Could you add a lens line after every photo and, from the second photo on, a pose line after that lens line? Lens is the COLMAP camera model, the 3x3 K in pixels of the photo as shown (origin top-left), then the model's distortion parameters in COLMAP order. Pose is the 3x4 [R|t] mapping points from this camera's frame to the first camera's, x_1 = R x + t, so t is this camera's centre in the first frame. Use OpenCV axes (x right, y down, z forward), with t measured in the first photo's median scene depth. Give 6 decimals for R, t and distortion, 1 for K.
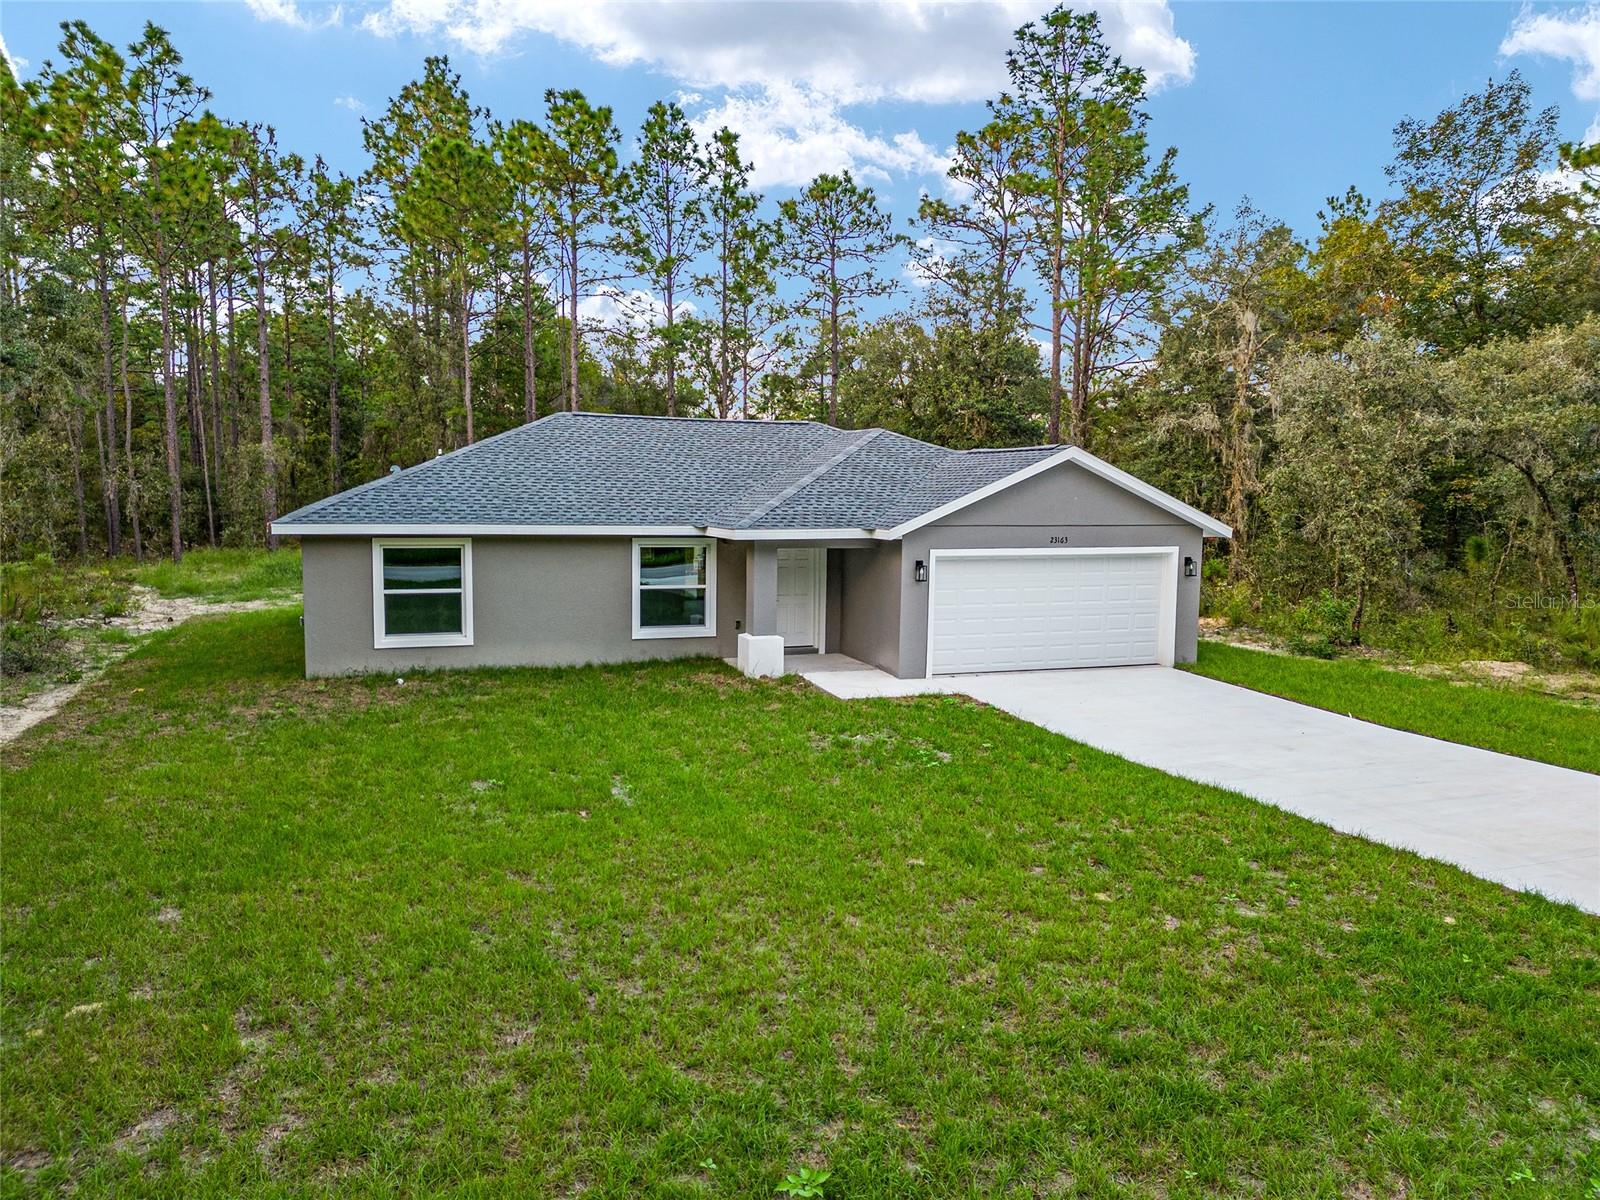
lens RADIAL K [[1122.4, 0, 757.7], [0, 1122.4, 595.4], [0, 0, 1]] dist [0.062413, -0.050430]
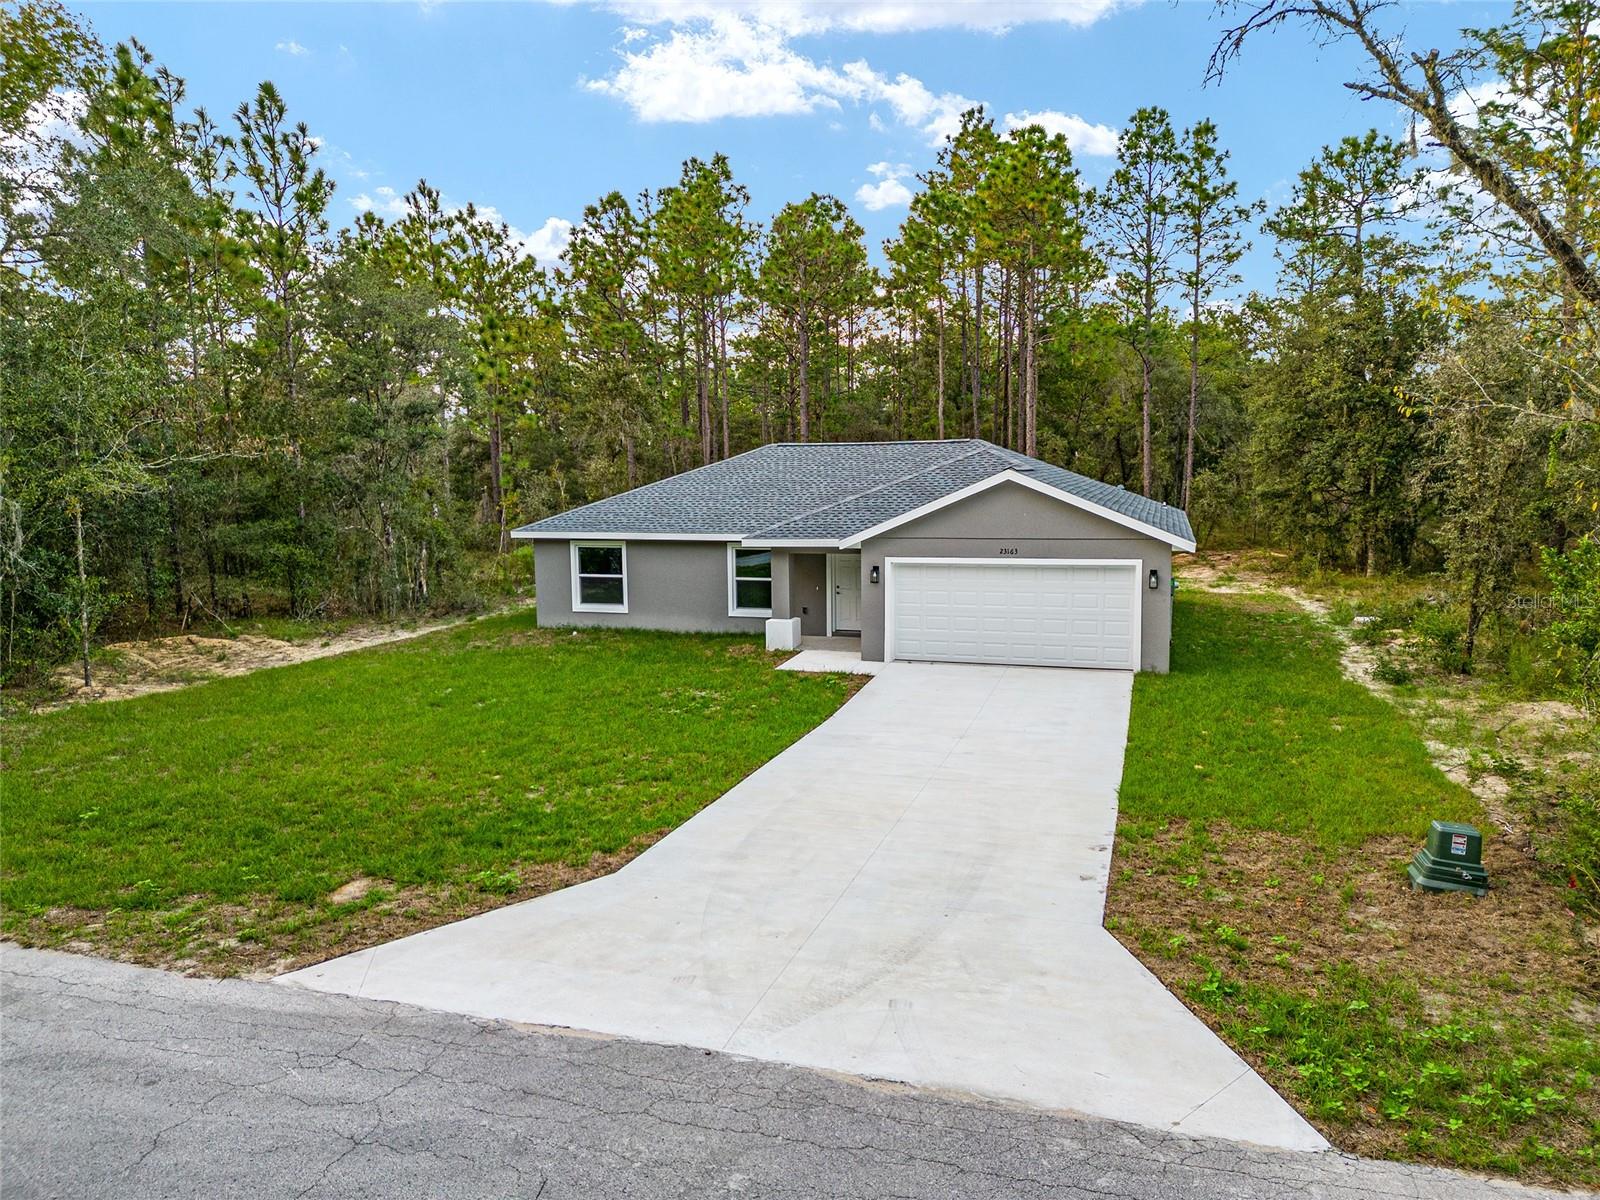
lens RADIAL K [[1122.4, 0, 787.6], [0, 1122.4, 582.7], [0, 0, 1]] dist [0.062413, -0.050430]
pose [[0.786102, 0.040782, -0.616750, 0.792012], [-0.035983, 0.999148, 0.020203, -0.032115], [0.617049, 0.006311, 0.786899, -0.030221]]
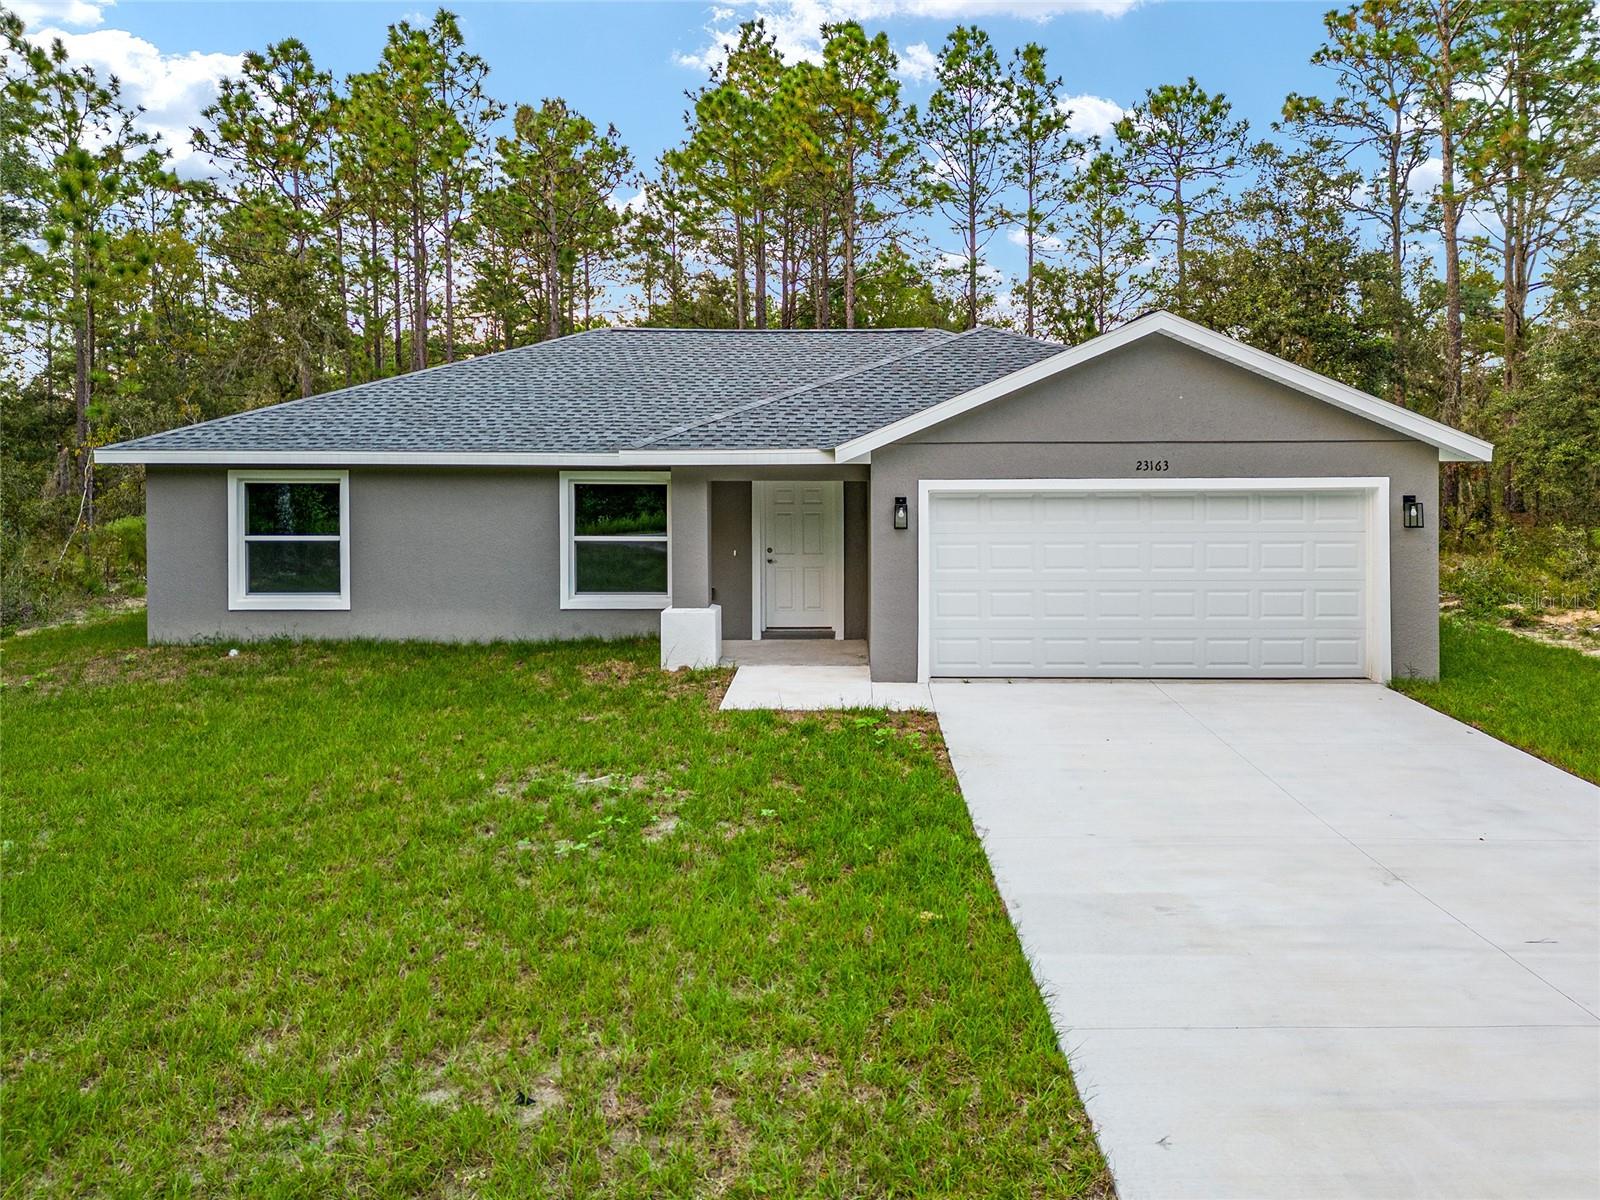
lens RADIAL K [[1122.4, 0, 842.2], [0, 1122.4, 485.8], [0, 0, 1]] dist [0.062413, -0.050430]
pose [[0.942471, -0.007292, -0.334209, 0.312546], [-0.020480, 0.996624, -0.079501, 0.013936], [0.333661, 0.081772, 0.939140, 0.365398]]
